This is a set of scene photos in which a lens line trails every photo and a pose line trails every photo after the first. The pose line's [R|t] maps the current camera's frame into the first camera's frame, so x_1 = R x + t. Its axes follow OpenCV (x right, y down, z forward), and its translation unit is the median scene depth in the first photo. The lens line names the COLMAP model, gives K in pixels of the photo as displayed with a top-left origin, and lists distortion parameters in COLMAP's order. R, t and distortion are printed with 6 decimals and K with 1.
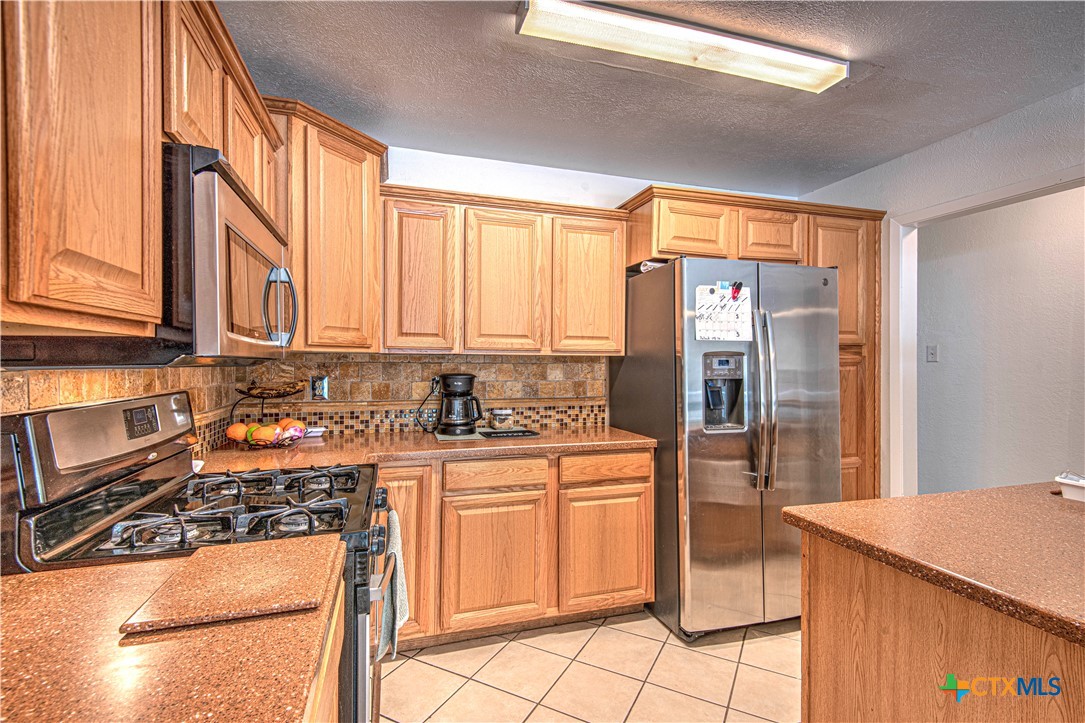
lens RADIAL K [[504.7, 0, 548.3], [0, 504.7, 377.9], [0, 0, 1]] dist [0.025334, -0.015327]
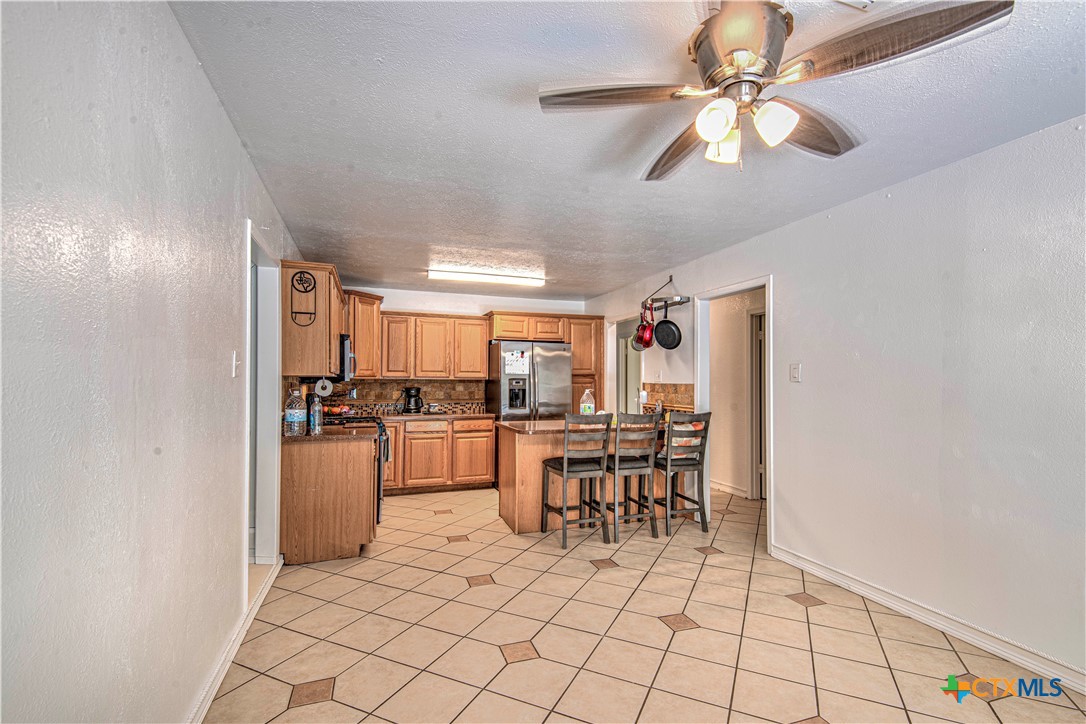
lens RADIAL K [[505.2, 0, 548.8], [0, 505.2, 378.4], [0, 0, 1]] dist [0.025334, -0.015327]
pose [[0.999258, -0.002528, 0.038440, 0.363622], [0.004046, 0.999212, -0.039473, 0.045279], [-0.038310, 0.039599, 0.998481, -1.376265]]
